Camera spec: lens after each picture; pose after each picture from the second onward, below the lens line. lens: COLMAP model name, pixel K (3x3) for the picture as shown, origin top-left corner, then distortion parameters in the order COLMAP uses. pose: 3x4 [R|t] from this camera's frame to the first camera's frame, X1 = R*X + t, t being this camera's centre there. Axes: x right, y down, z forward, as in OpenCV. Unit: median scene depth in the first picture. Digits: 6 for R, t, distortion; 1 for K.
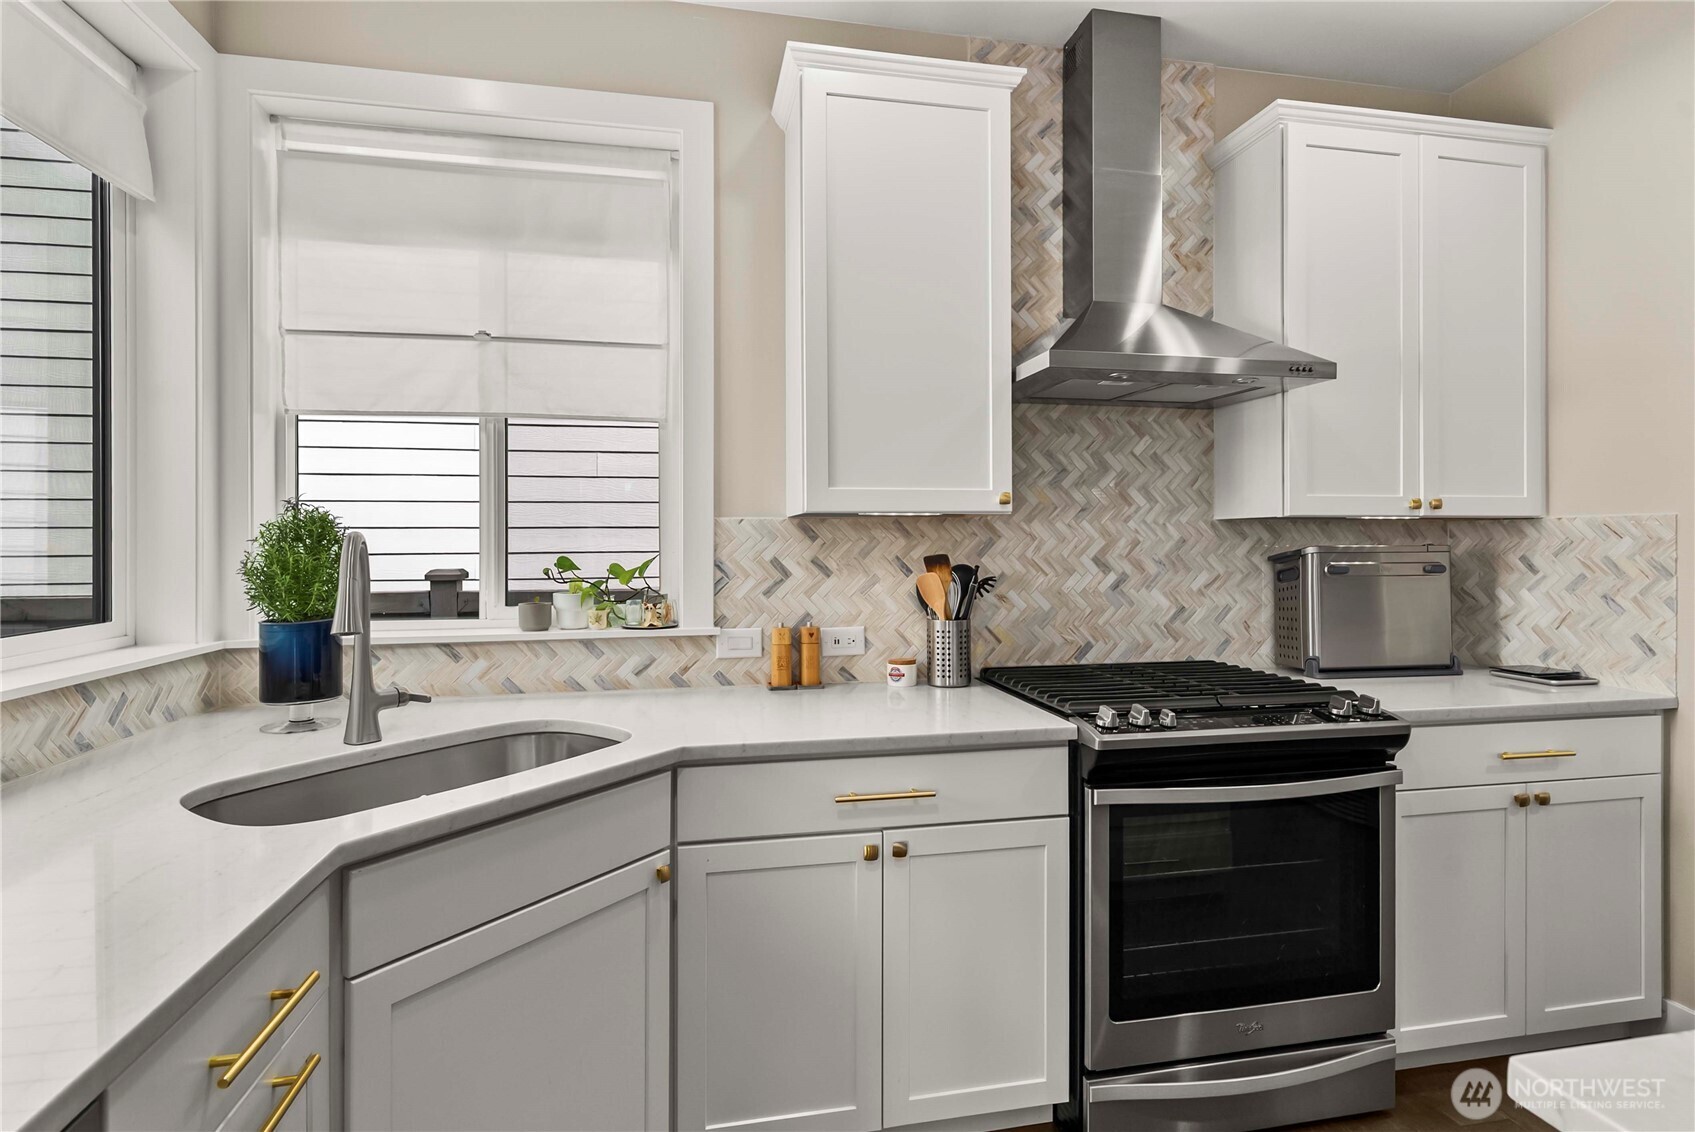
lens RADIAL K [[858.4, 0, 846.8], [0, 858.4, 540.9], [0, 0, 1]] dist [0.001937, 0.000424]
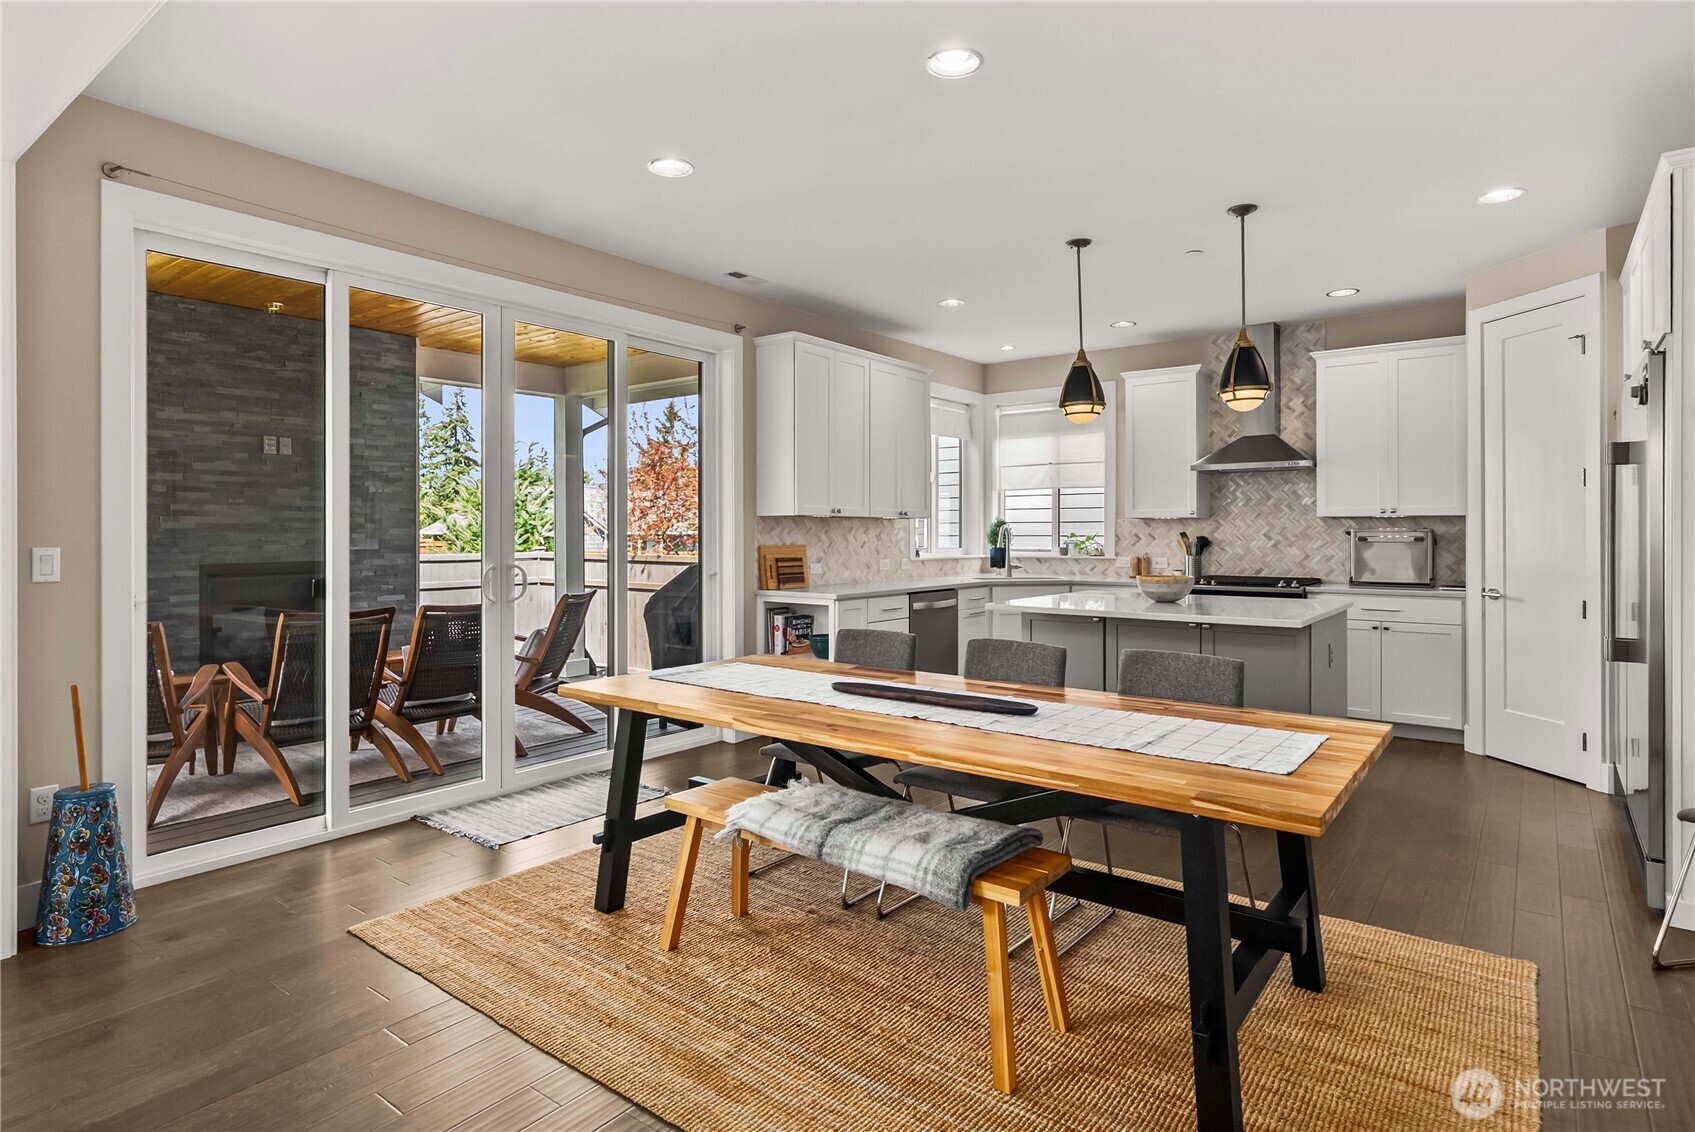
lens RADIAL K [[916.4, 0, 844.8], [0, 916.4, 530.0], [0, 0, 1]] dist [-0.000224, -0.000614]
pose [[0.655654, -0.000482, -0.755062, 1.583764], [-0.001283, 0.999998, -0.001752, 0.015392], [0.755061, 0.002117, 0.655651, -1.743138]]
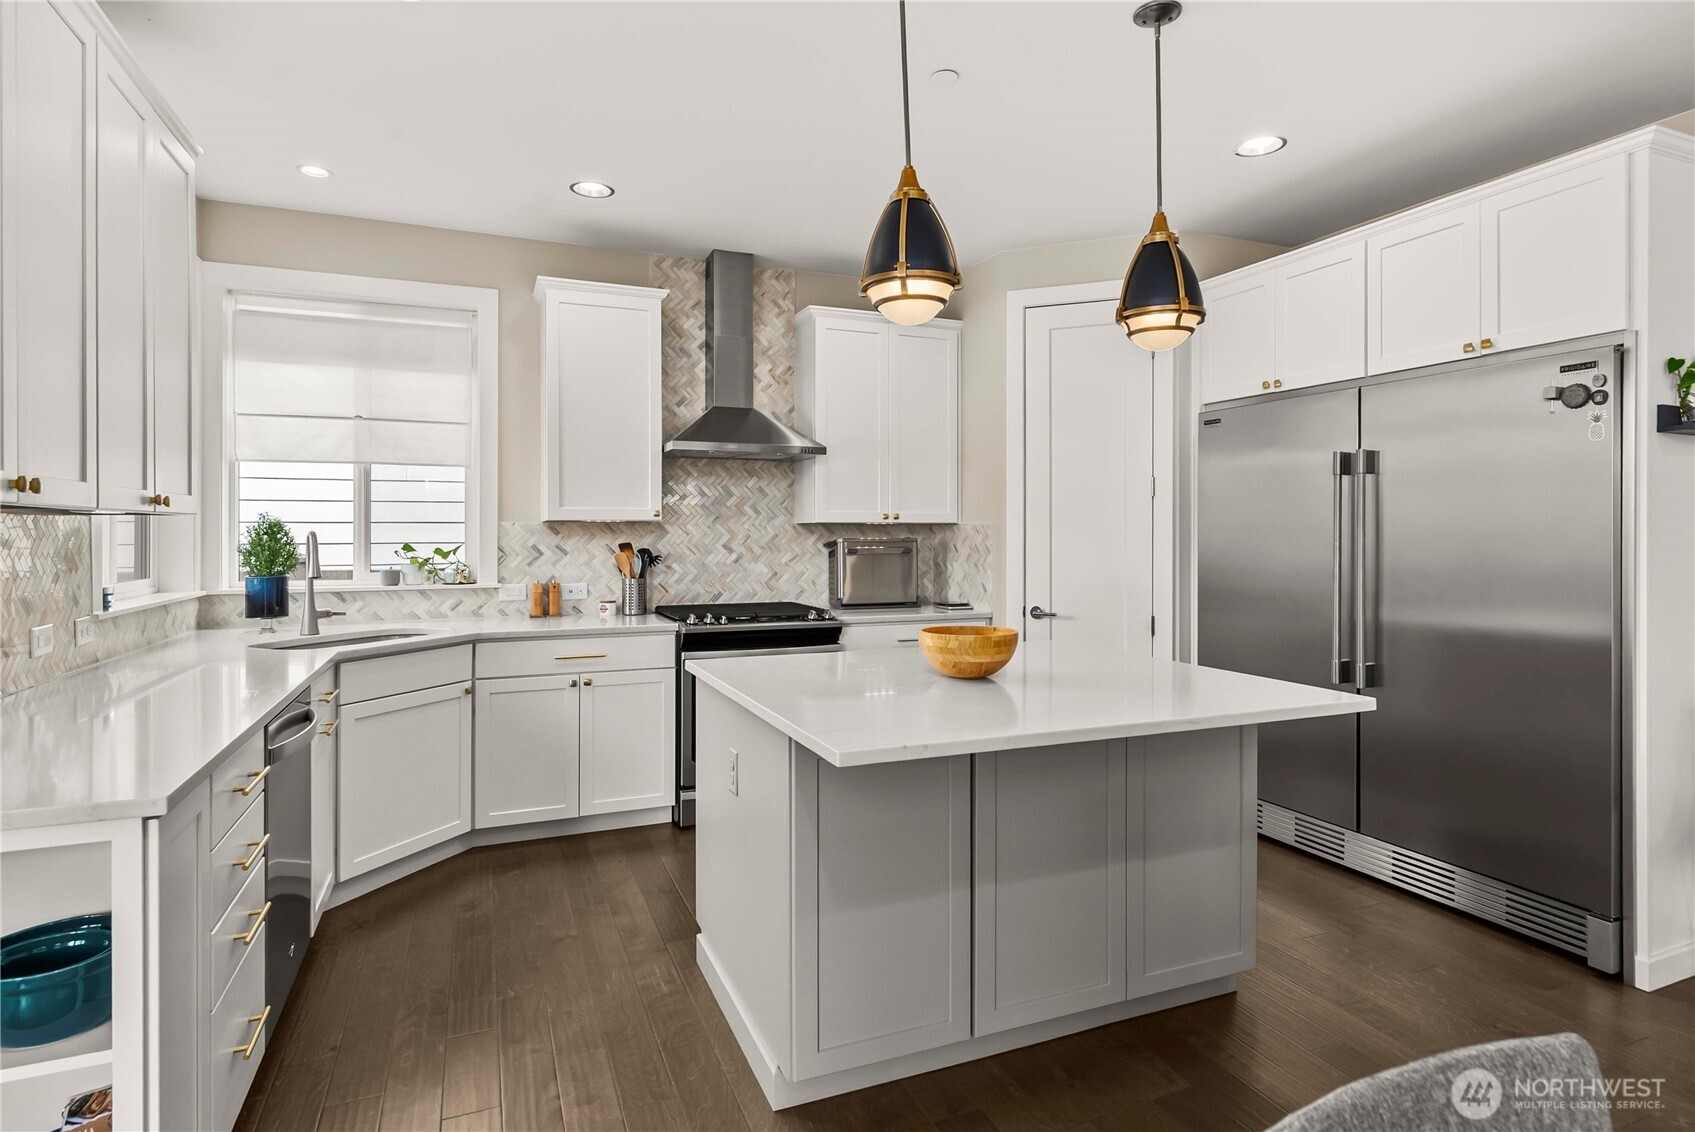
lens RADIAL K [[895.8, 0, 849.1], [0, 895.8, 533.7], [0, 0, 1]] dist [0.001195, -0.000269]
pose [[0.980448, 0.001964, 0.196767, 0.188833], [-0.001936, 0.999998, -0.000330, -0.003624], [-0.196767, -0.000058, 0.980450, -0.939816]]
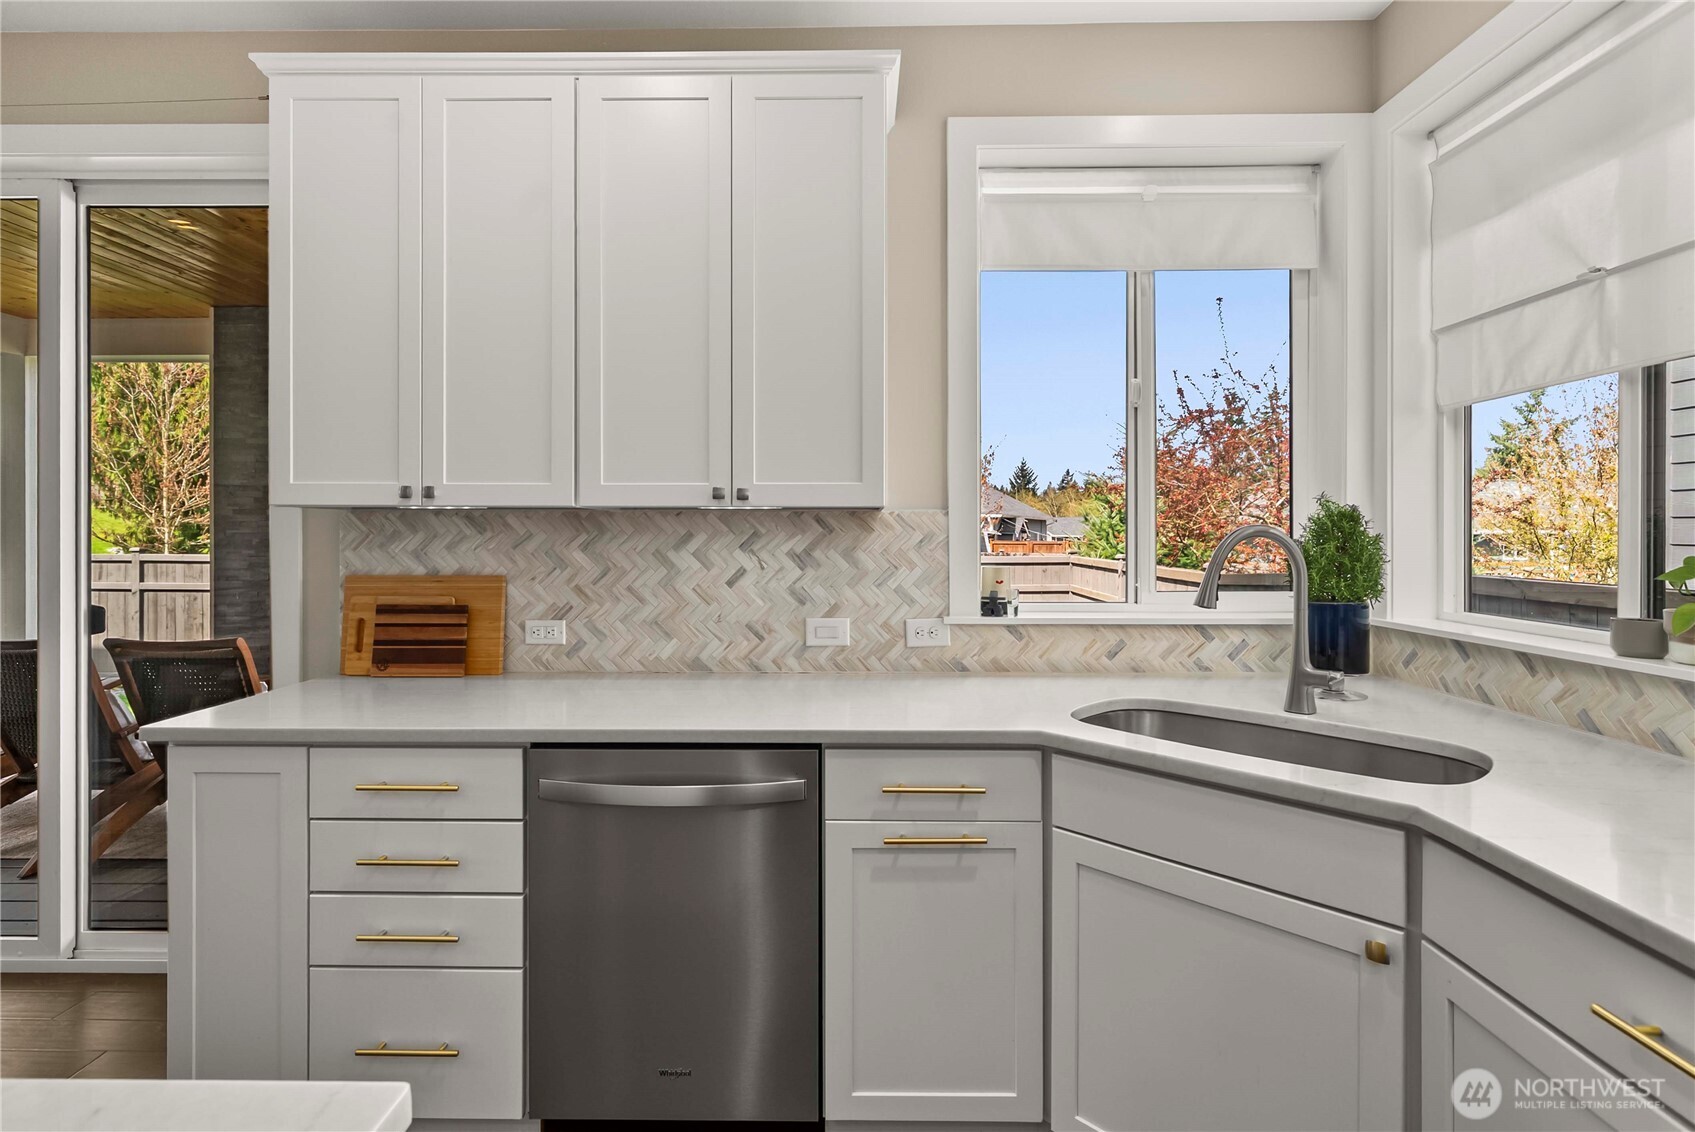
lens RADIAL K [[806.4, 0, 842.9], [0, 806.4, 533.7], [0, 0, 1]] dist [0.001044, 0.000058]
pose [[-0.212270, 0.006592, -0.977189, 0.425651], [-0.000823, 0.999976, 0.006925, -0.003914], [0.977211, 0.002275, -0.212259, 0.460317]]
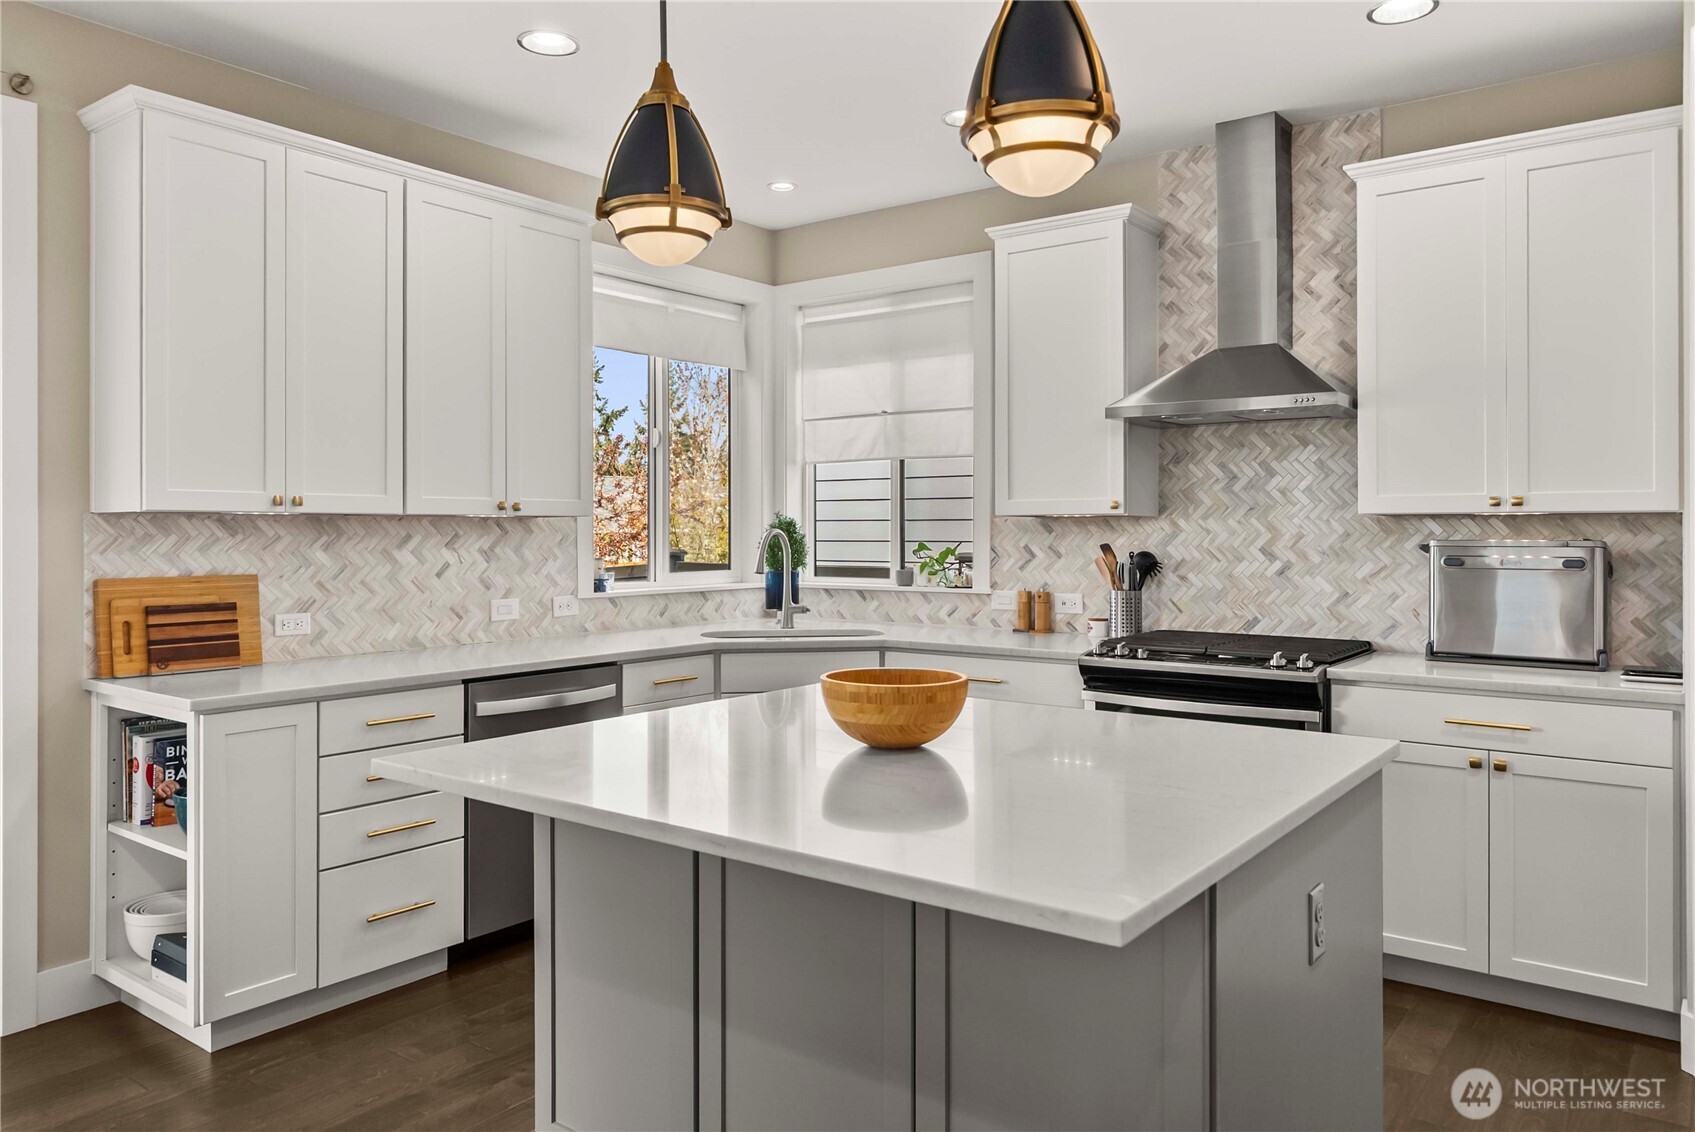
lens RADIAL K [[1179.3, 0, 848.2], [0, 1179.3, 523.1], [0, 0, 1]] dist [0.000198, 0.001651]
pose [[0.661357, -0.002202, -0.750068, 1.229987], [-0.001589, 0.999989, -0.004336, -0.008310], [0.750070, 0.004060, 0.661346, -0.579039]]
